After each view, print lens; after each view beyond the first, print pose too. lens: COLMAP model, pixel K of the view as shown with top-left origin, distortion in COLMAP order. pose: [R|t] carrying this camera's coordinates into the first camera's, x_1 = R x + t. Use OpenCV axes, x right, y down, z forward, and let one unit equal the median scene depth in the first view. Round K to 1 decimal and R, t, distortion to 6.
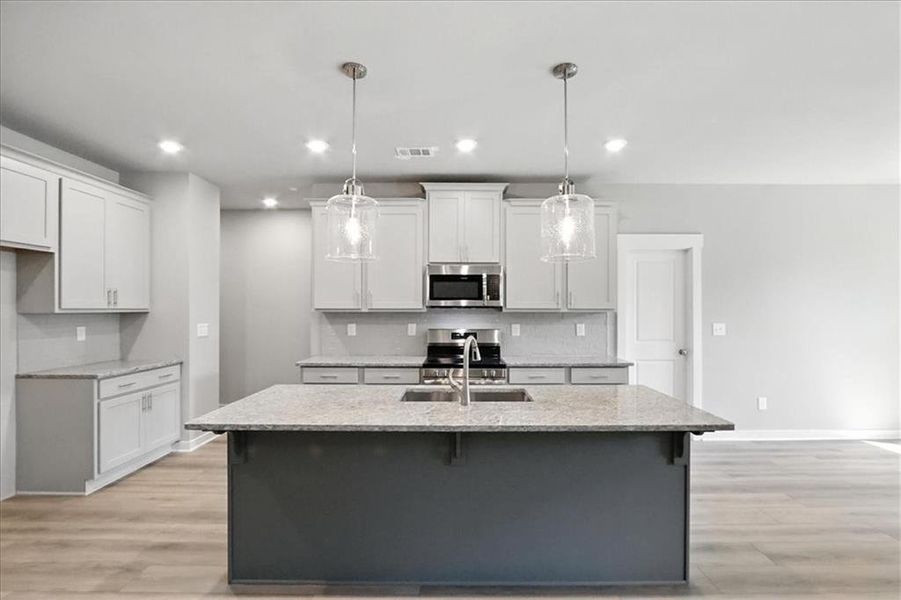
lens RADIAL K [[432.1, 0, 462.0], [0, 432.1, 304.3], [0, 0, 1]] dist [-0.020084, 0.002838]
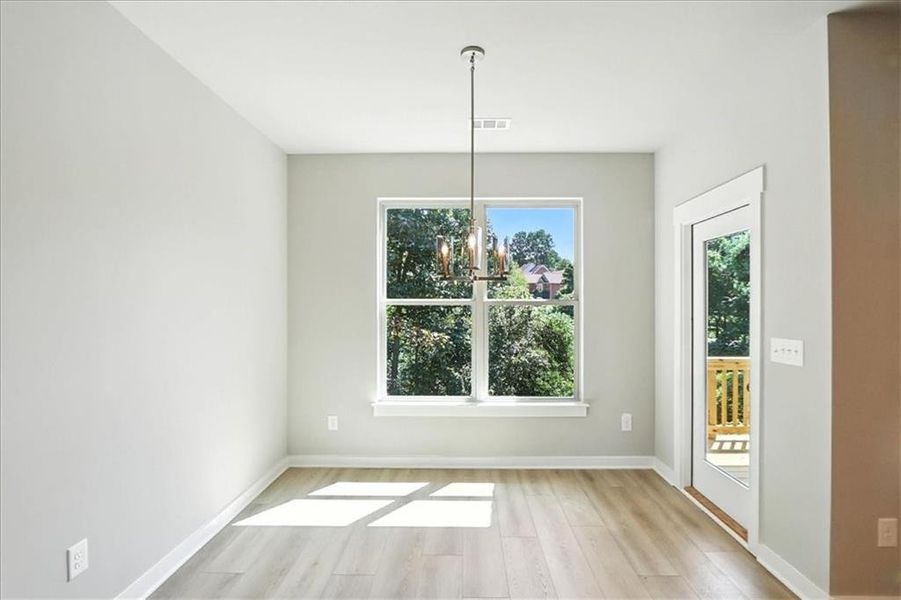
lens RADIAL K [[432.1, 0, 460.1], [0, 432.1, 306.2], [0, 0, 1]] dist [-0.020084, 0.002838]
pose [[0.009738, 0.002291, 0.999950, 0.366261], [-0.011436, 0.999932, -0.002180, 0.005748], [-0.999887, -0.011414, 0.009764, 0.735035]]
